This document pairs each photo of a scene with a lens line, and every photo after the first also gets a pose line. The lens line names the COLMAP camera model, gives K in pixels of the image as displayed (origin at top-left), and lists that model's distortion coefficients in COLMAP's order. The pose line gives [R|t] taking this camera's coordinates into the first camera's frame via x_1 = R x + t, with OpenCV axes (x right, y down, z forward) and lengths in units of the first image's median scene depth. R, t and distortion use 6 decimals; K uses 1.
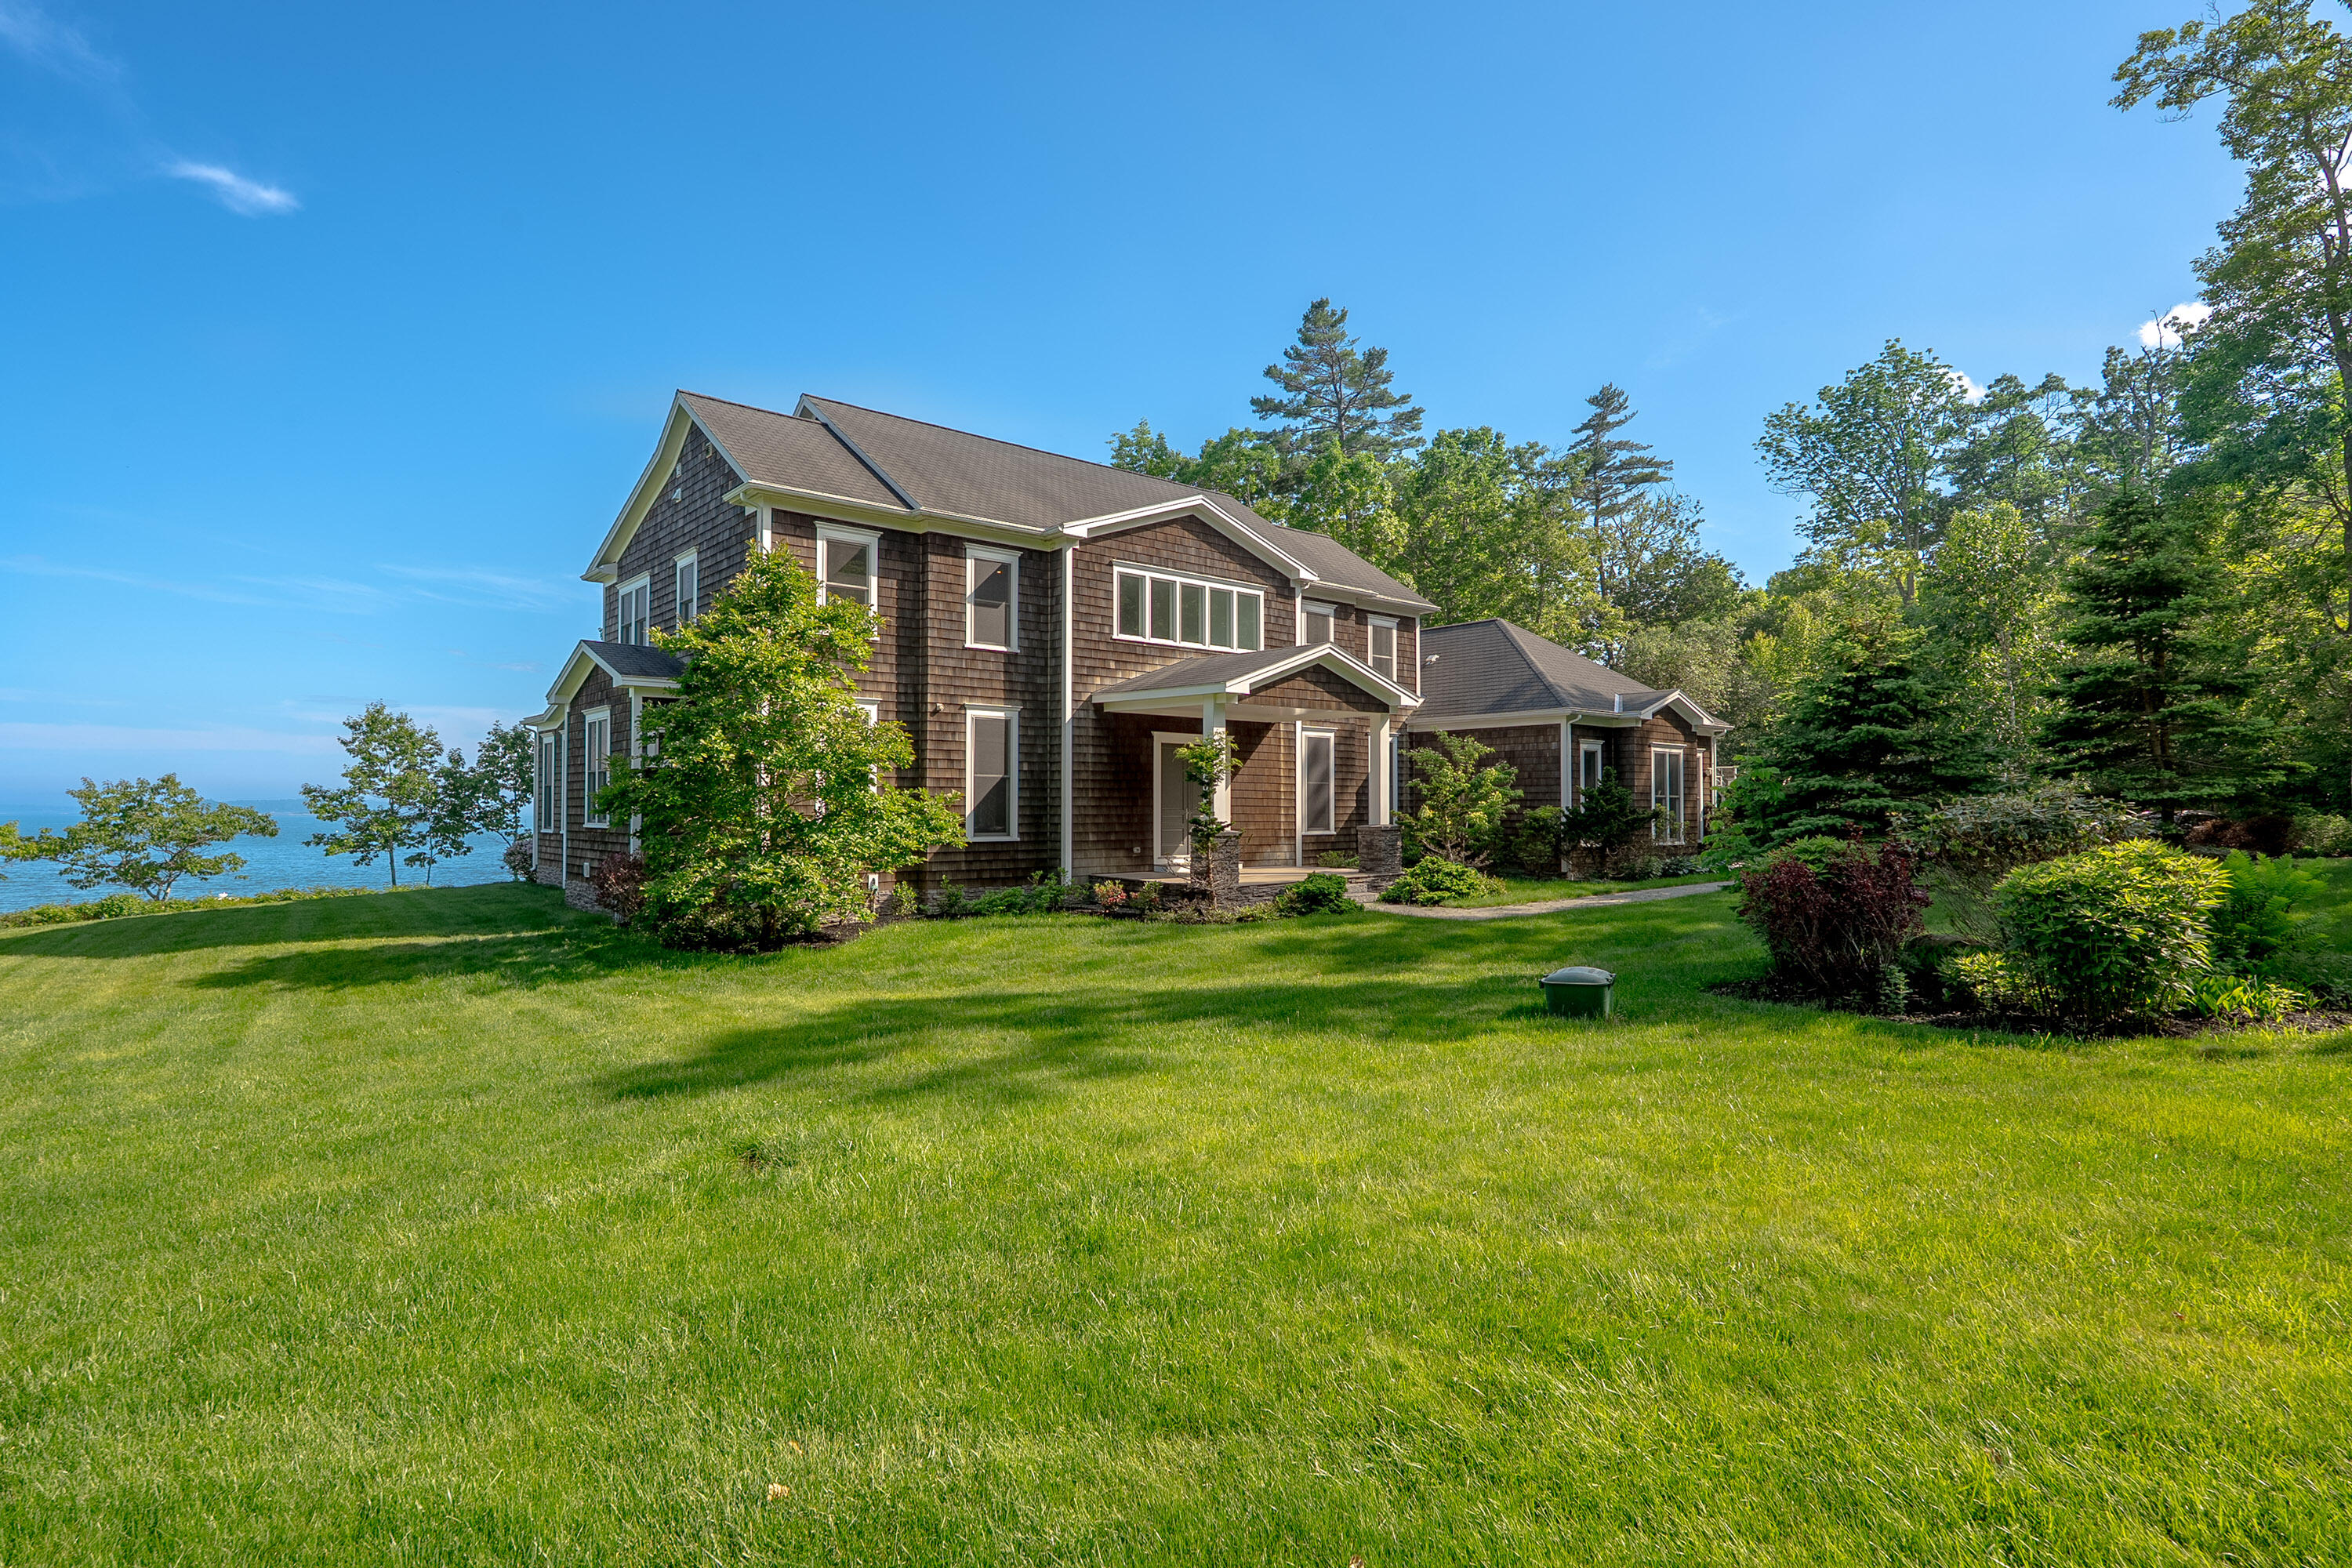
lens RADIAL K [[1180.7, 0, 1176.0], [0, 1180.7, 784.0], [0, 0, 1]] dist [-0.003996, -0.000014]
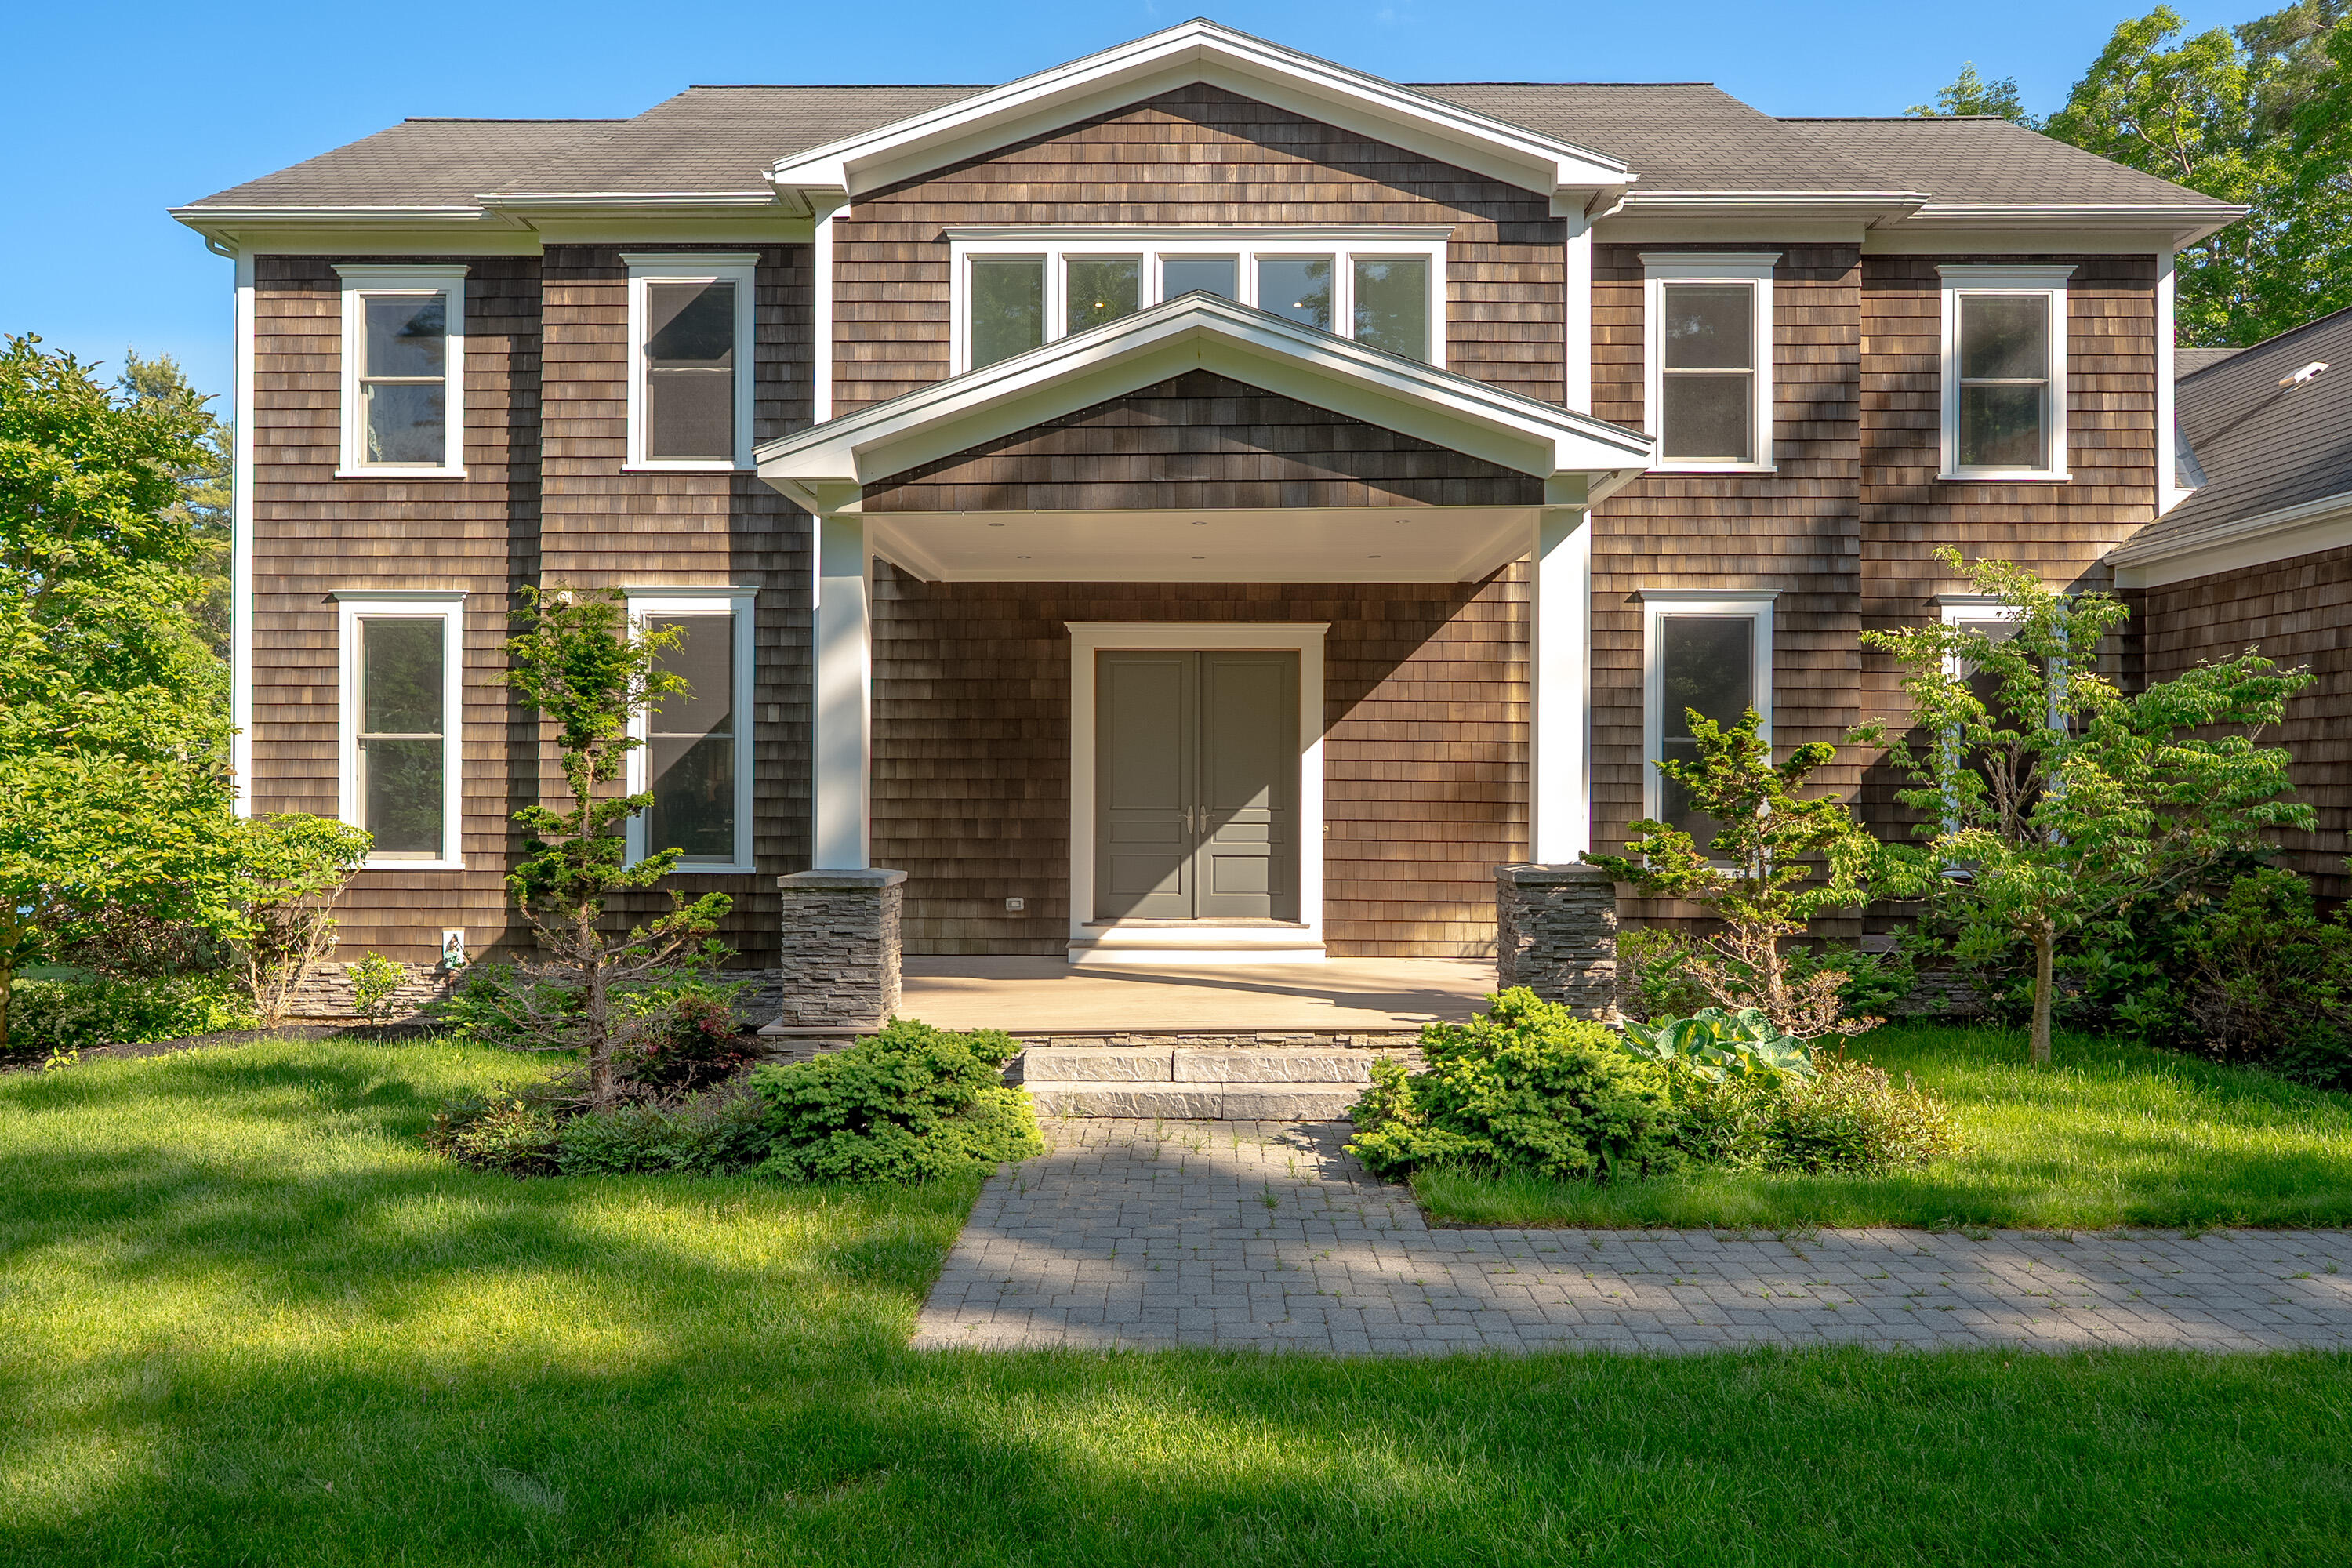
lens RADIAL K [[1536.5, 0, 1176.0], [0, 1536.5, 784.0], [0, 0, 1]] dist [-0.011934, 0.002274]
pose [[0.751612, -0.001905, -0.659603, 0.393103], [0.011914, 0.999872, 0.010688, 0.008157], [0.659498, -0.015892, 0.751538, 0.656169]]
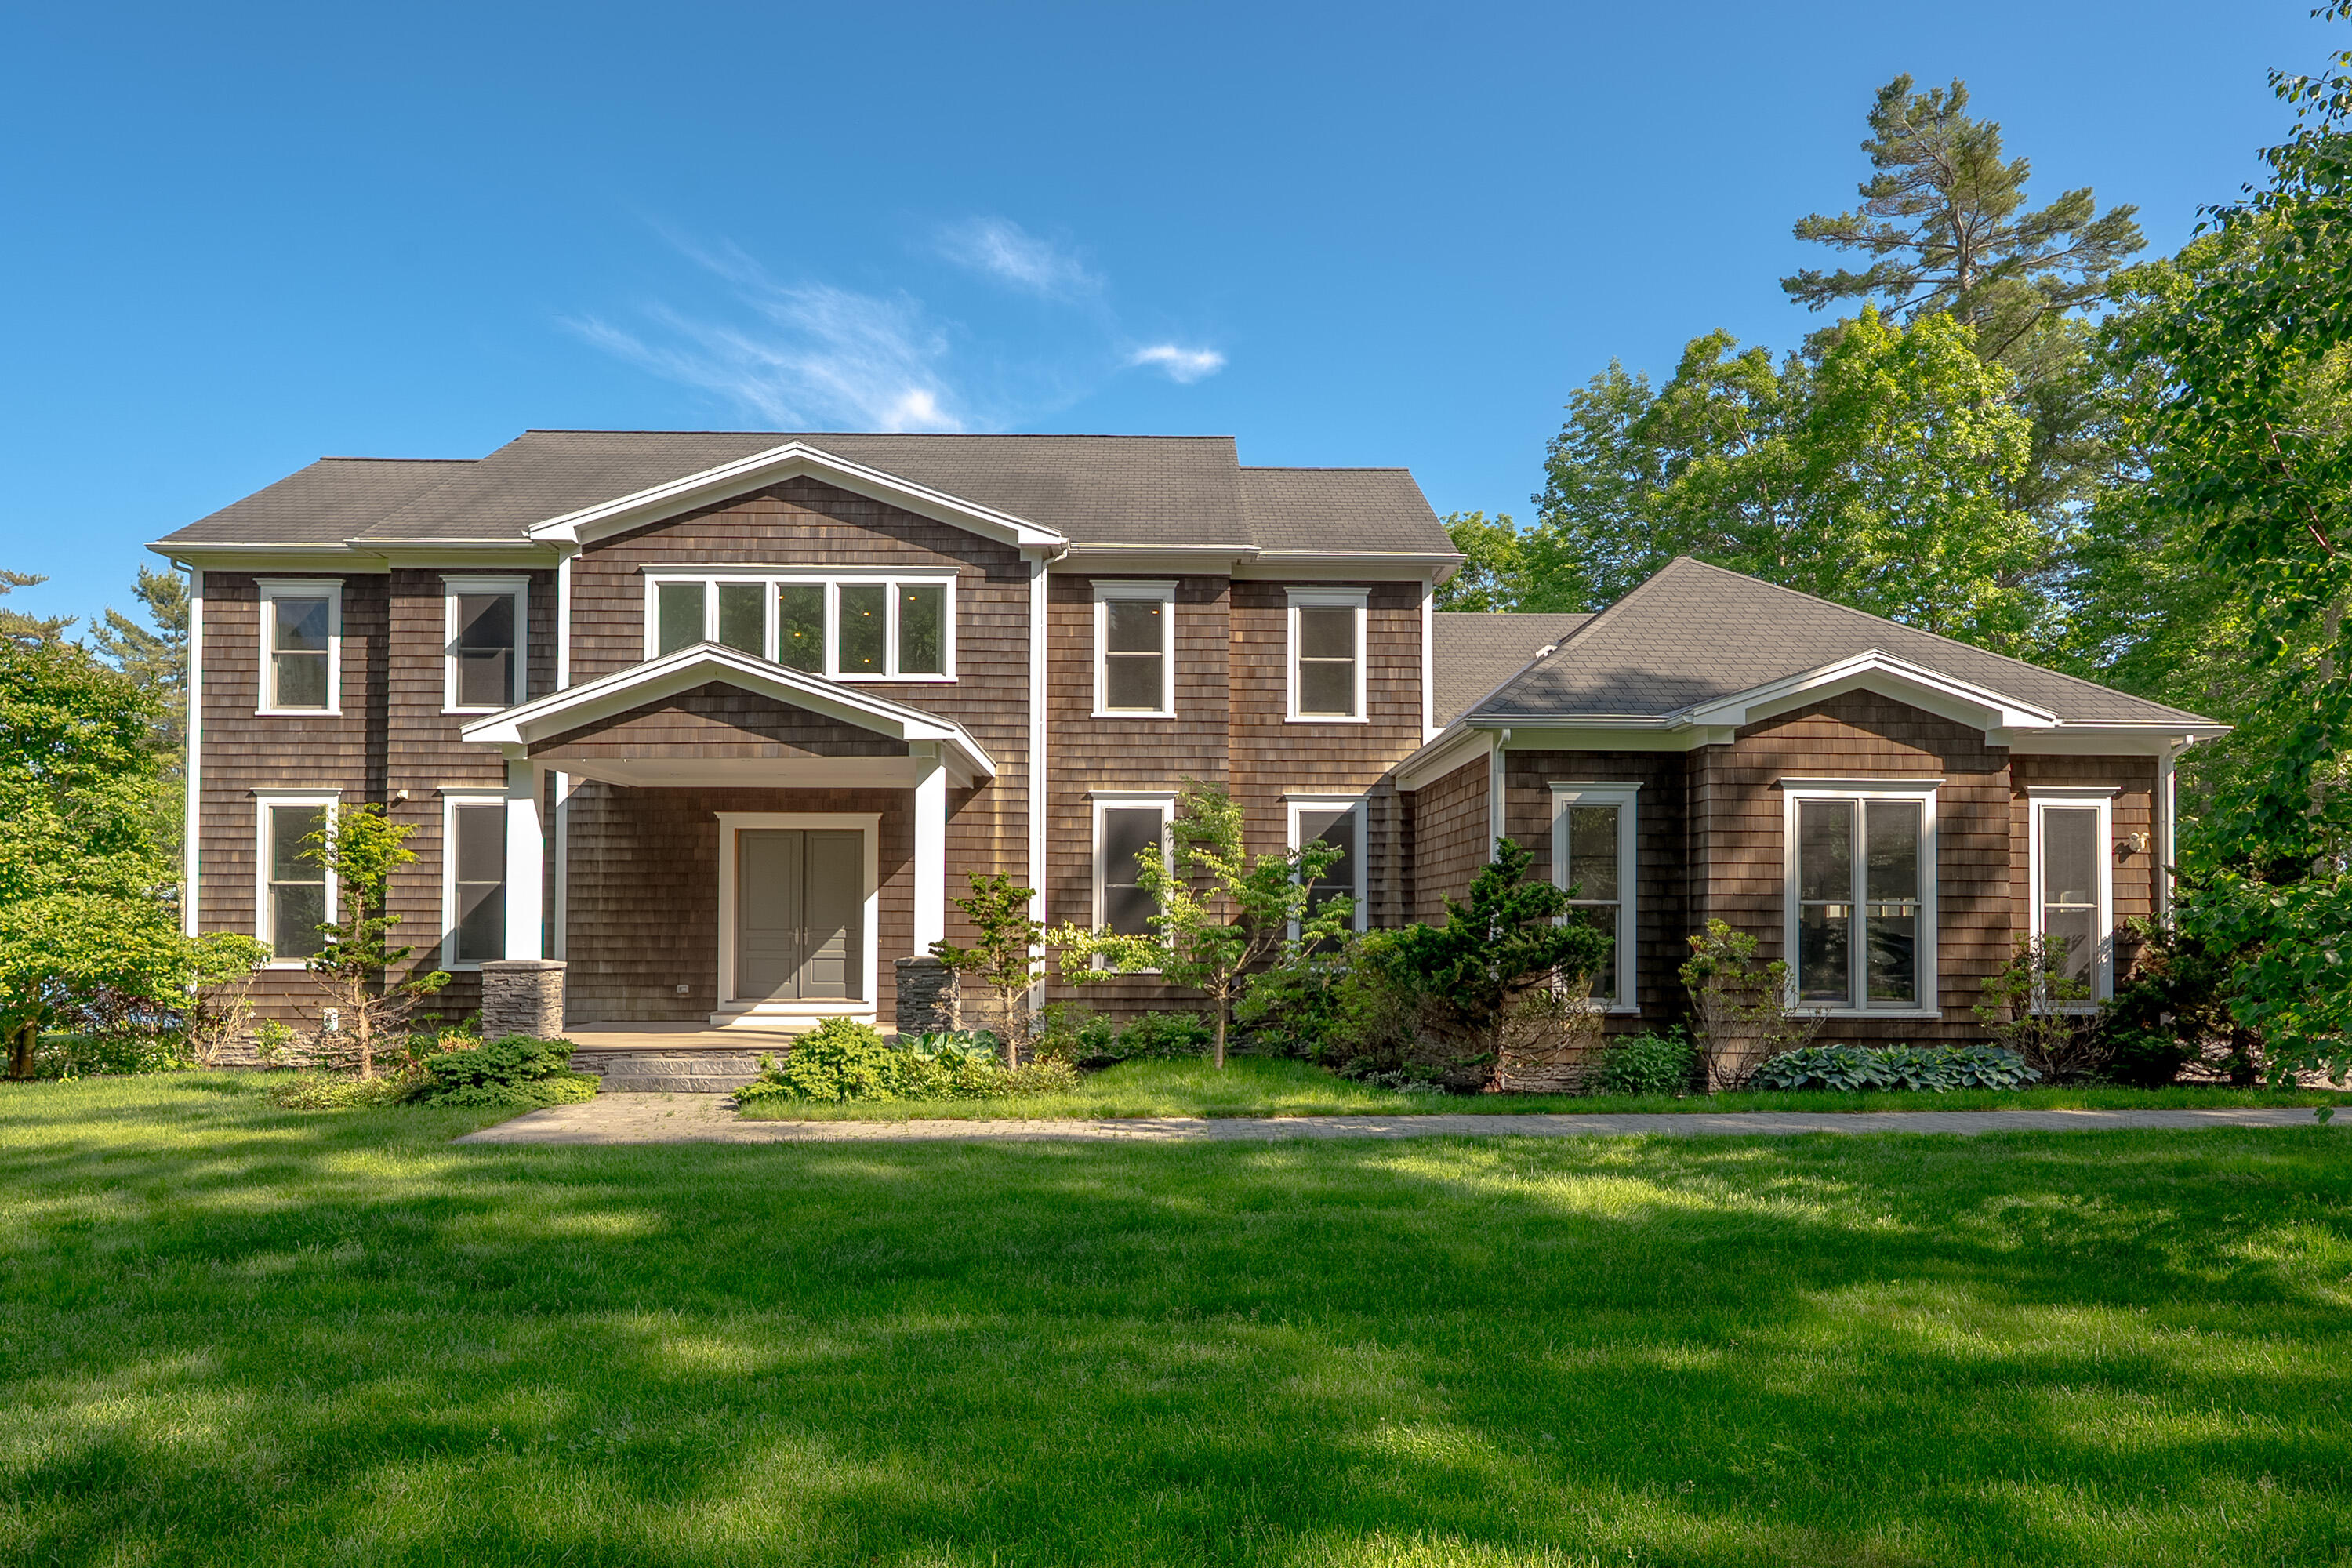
lens RADIAL K [[1386.6, 0, 1176.7], [0, 1386.6, 905.1], [0, 0, 1]] dist [-0.014939, 0.000723]
pose [[0.777892, -0.010594, -0.628309, 0.719745], [0.012226, 0.999924, -0.001723, 0.013640], [0.628279, -0.006341, 0.777962, 0.590316]]
